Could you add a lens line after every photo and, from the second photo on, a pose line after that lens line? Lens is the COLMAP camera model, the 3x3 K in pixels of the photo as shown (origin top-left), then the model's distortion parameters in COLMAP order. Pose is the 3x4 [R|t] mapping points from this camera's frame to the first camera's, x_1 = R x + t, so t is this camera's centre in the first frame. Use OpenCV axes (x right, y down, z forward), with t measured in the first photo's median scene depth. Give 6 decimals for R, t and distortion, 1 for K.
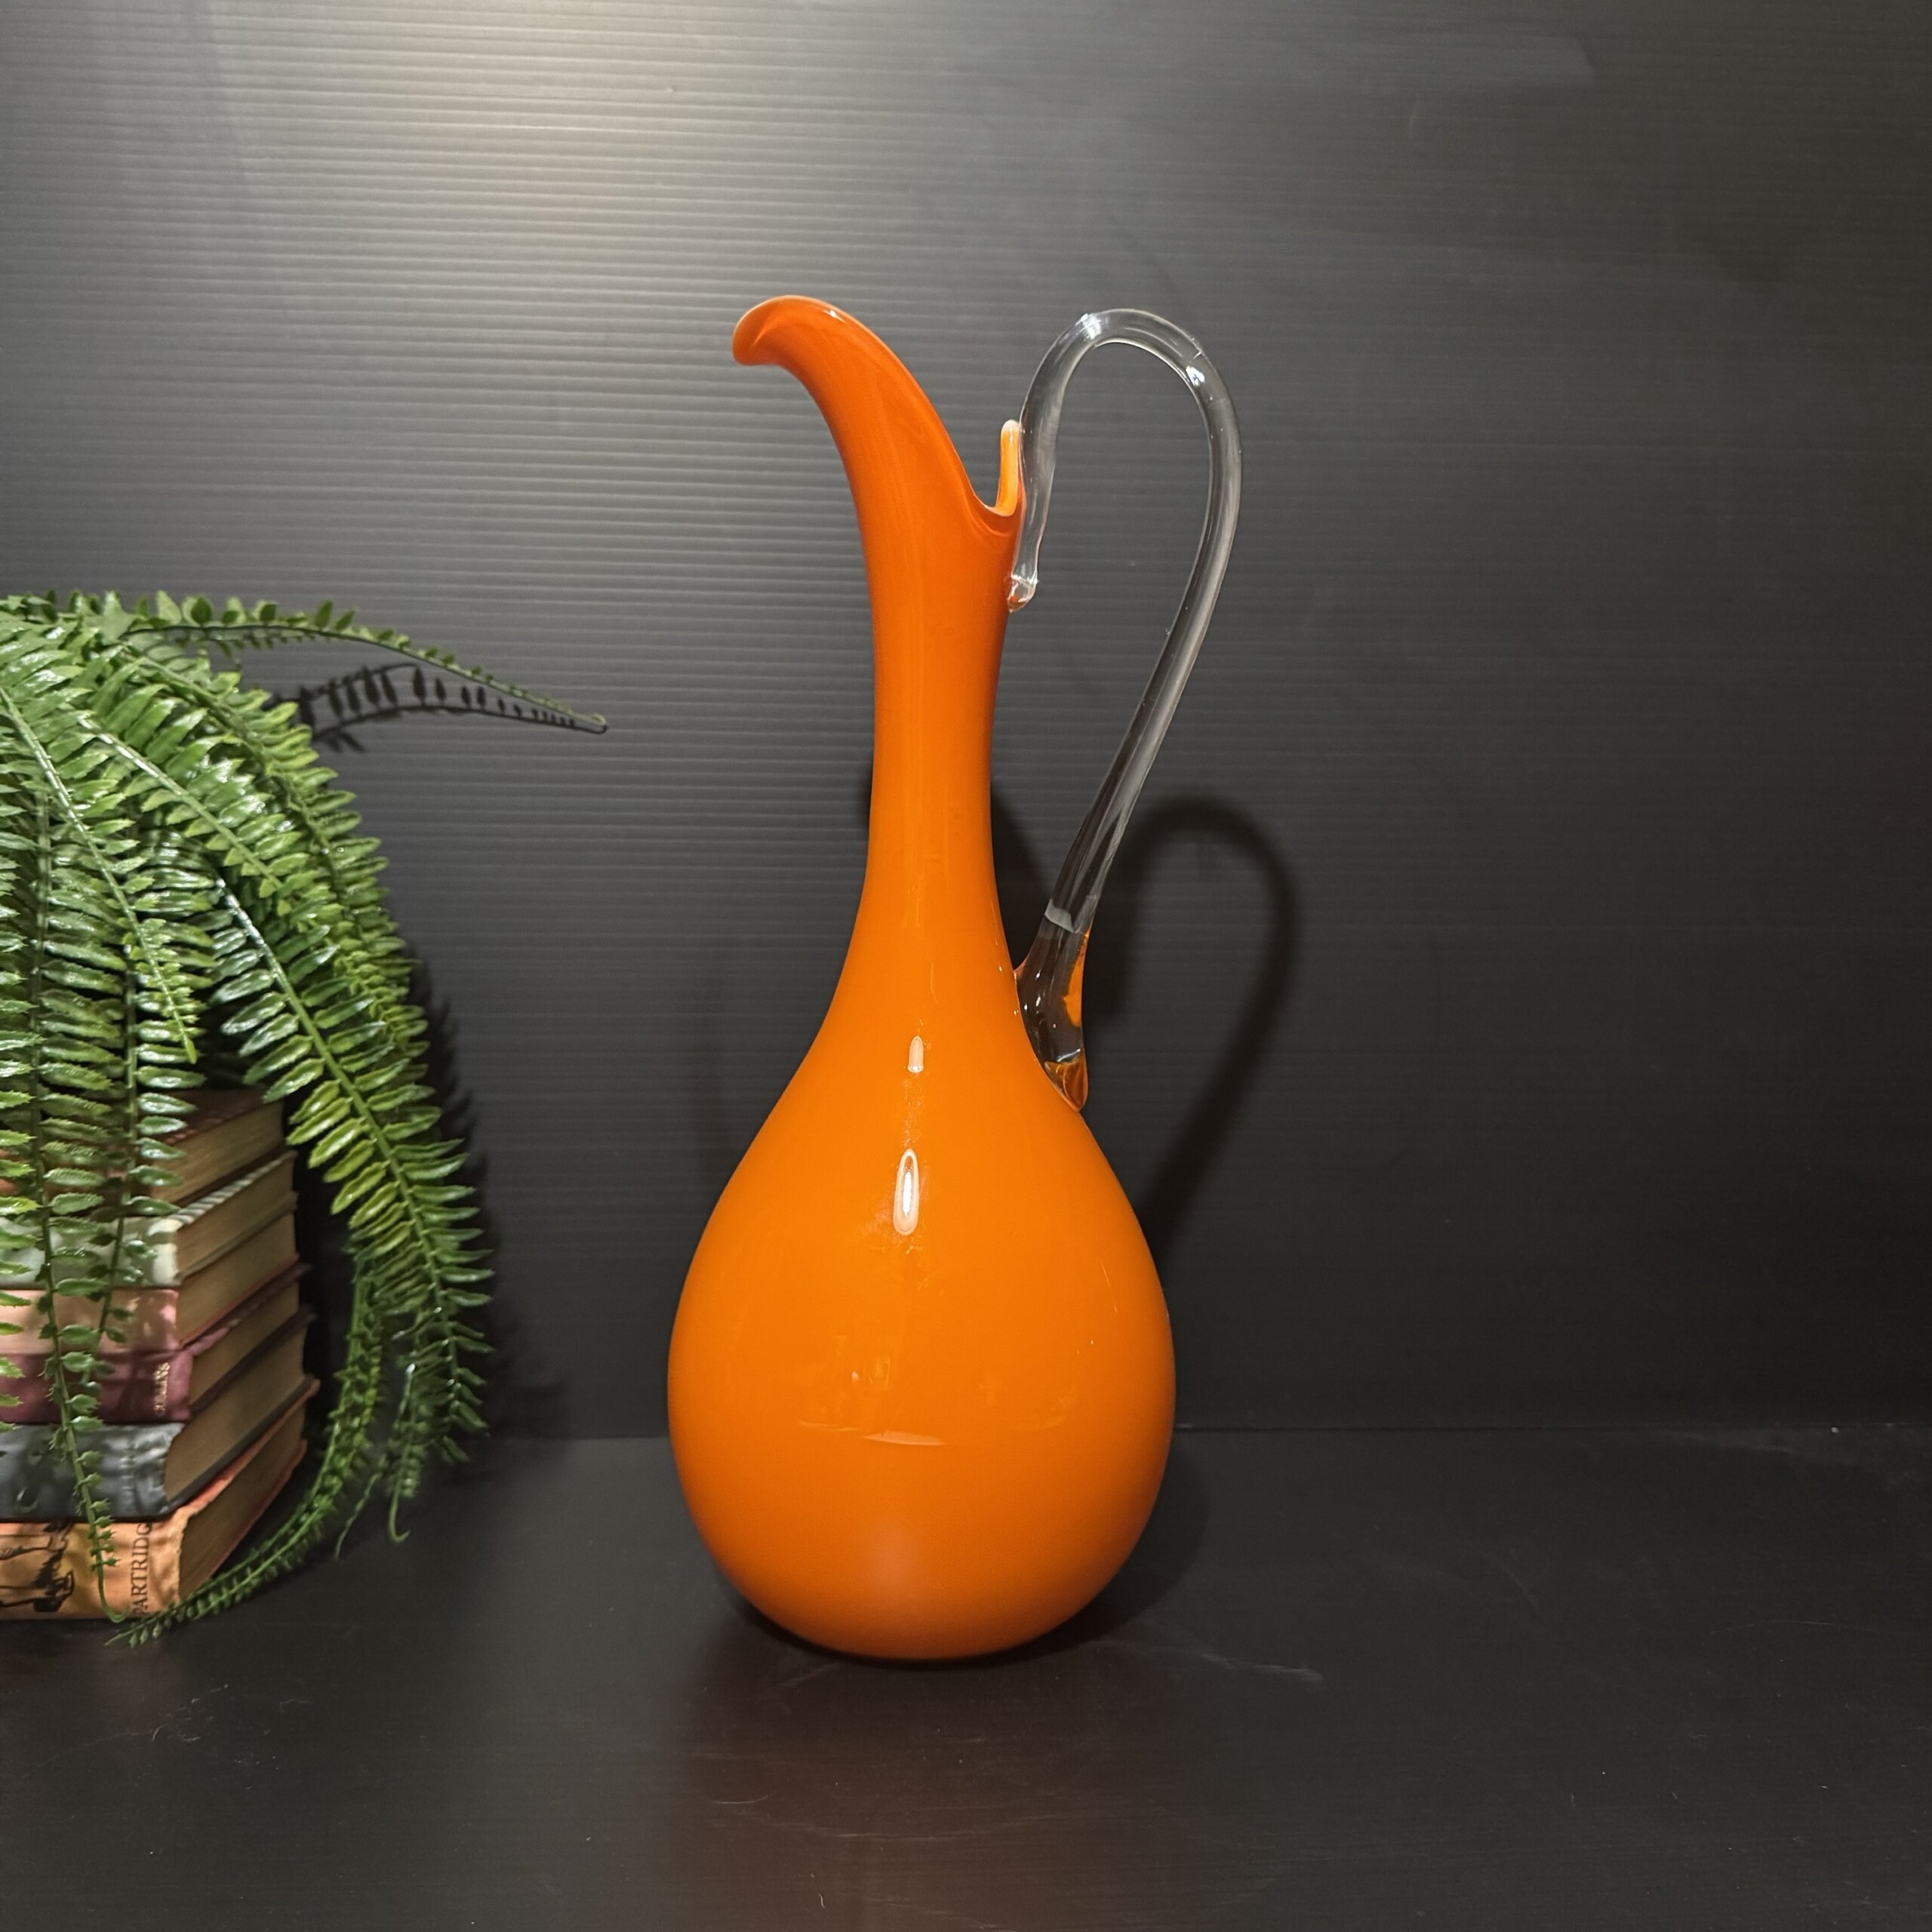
lens RADIAL K [[1908.9, 0, 977.2], [0, 1908.9, 962.3], [0, 0, 1]] dist [0.128642, -0.313666]
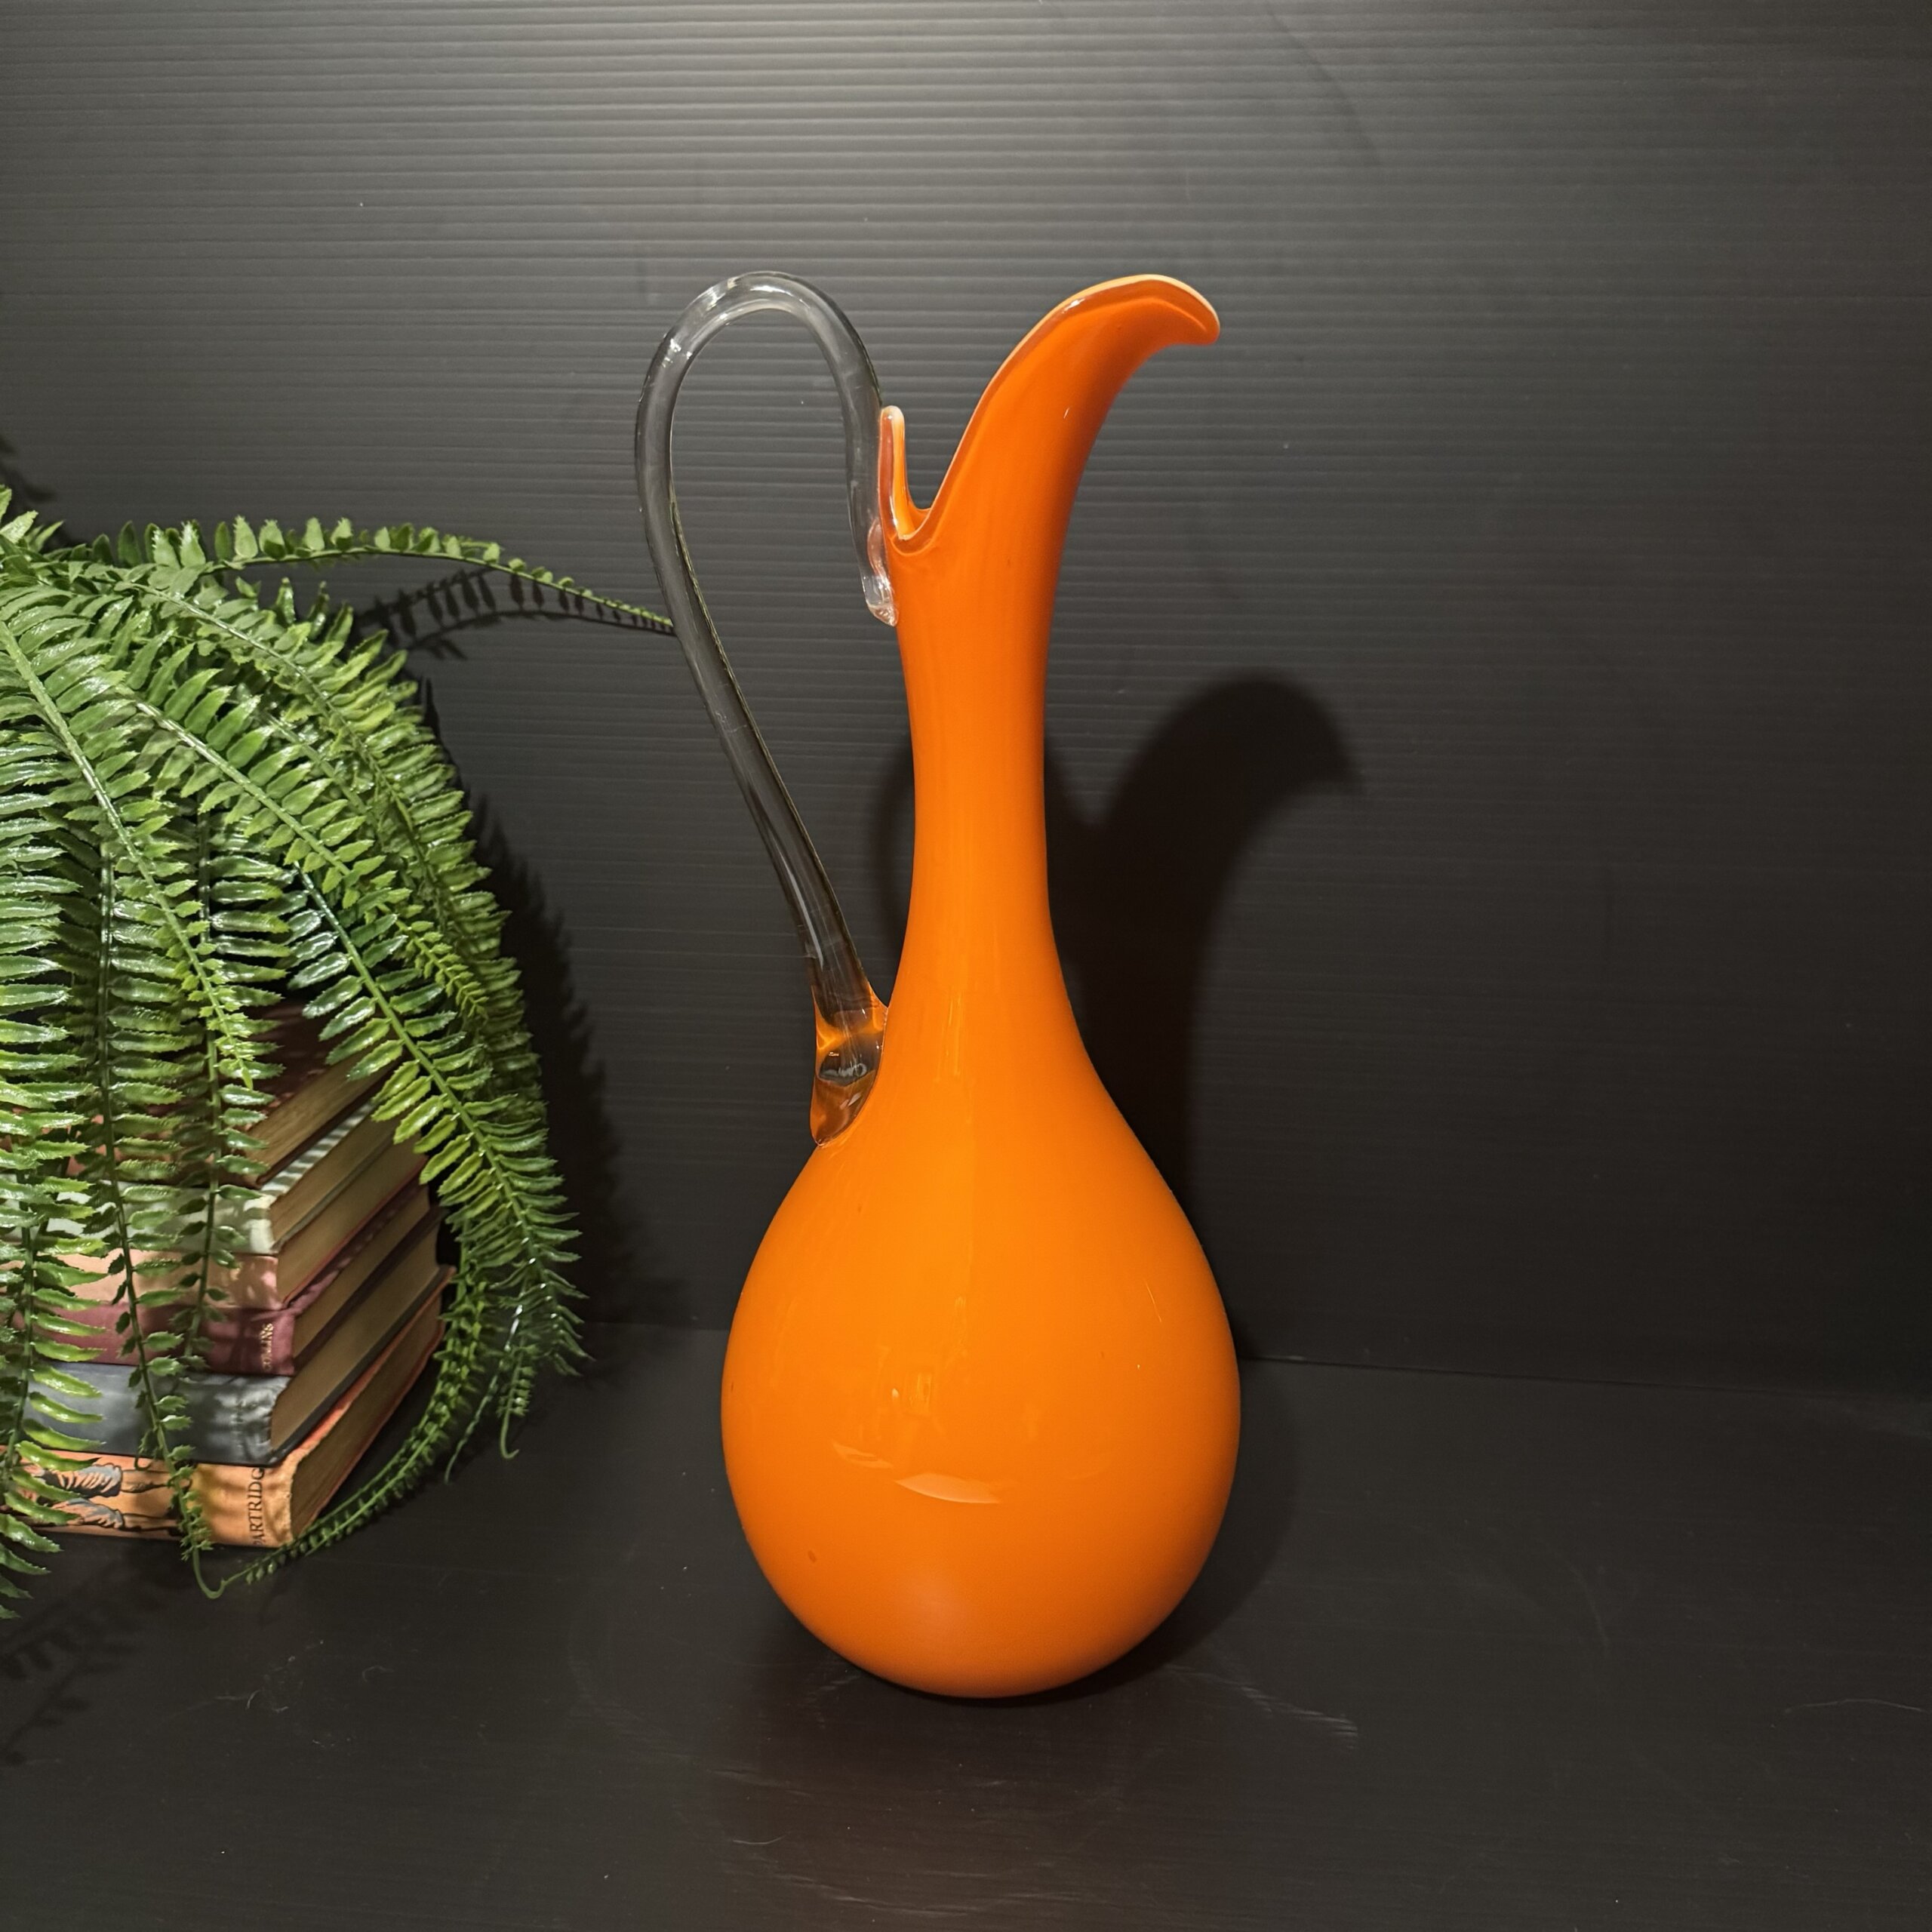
lens RADIAL K [[1889.4, 0, 963.6], [0, 1889.4, 973.2], [0, 0, 1]] dist [0.157542, -0.361075]
pose [[0.986147, 0.046654, -0.159179, 0.108530], [-0.008035, 0.971941, 0.235089, -0.221960], [0.165680, -0.230553, 0.958851, 0.099527]]
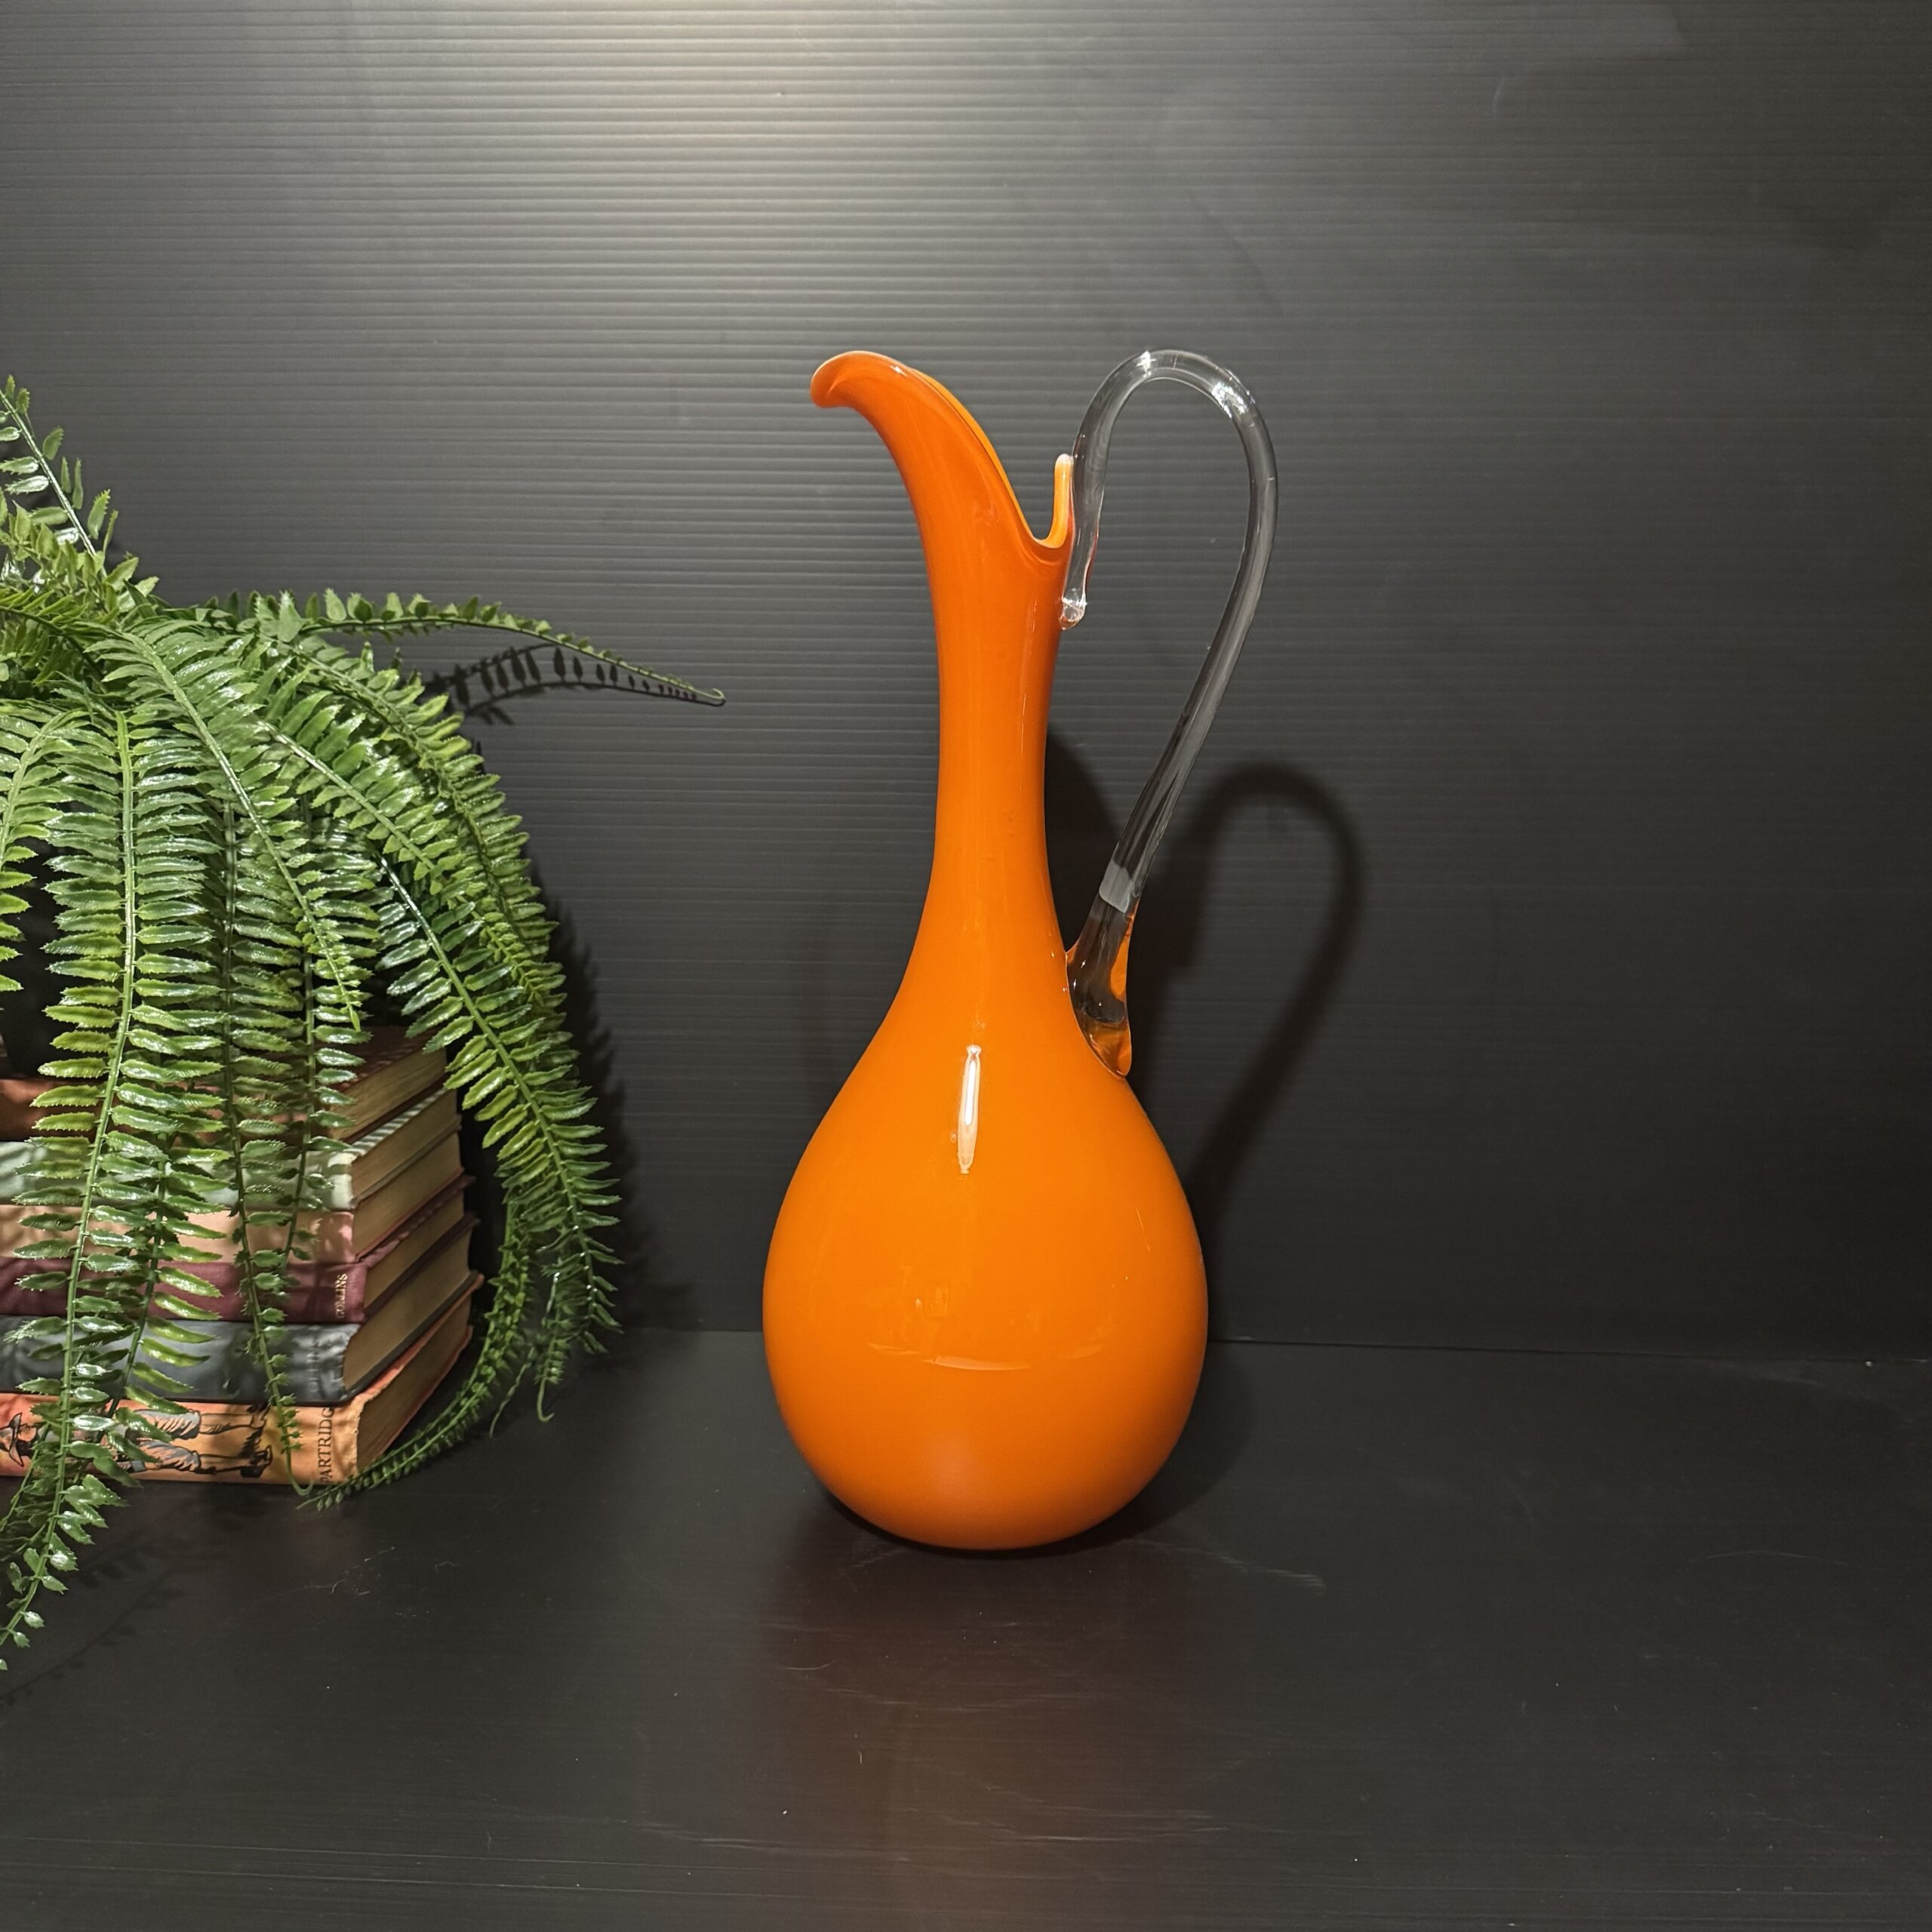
lens RADIAL K [[1895.0, 0, 969.5], [0, 1895.0, 971.2], [0, 0, 1]] dist [0.170608, -0.362930]
pose [[0.994496, 0.014881, -0.103713, 0.076787], [-0.005343, 0.995778, 0.091639, -0.084116], [0.104639, -0.090580, 0.990377, -0.104465]]
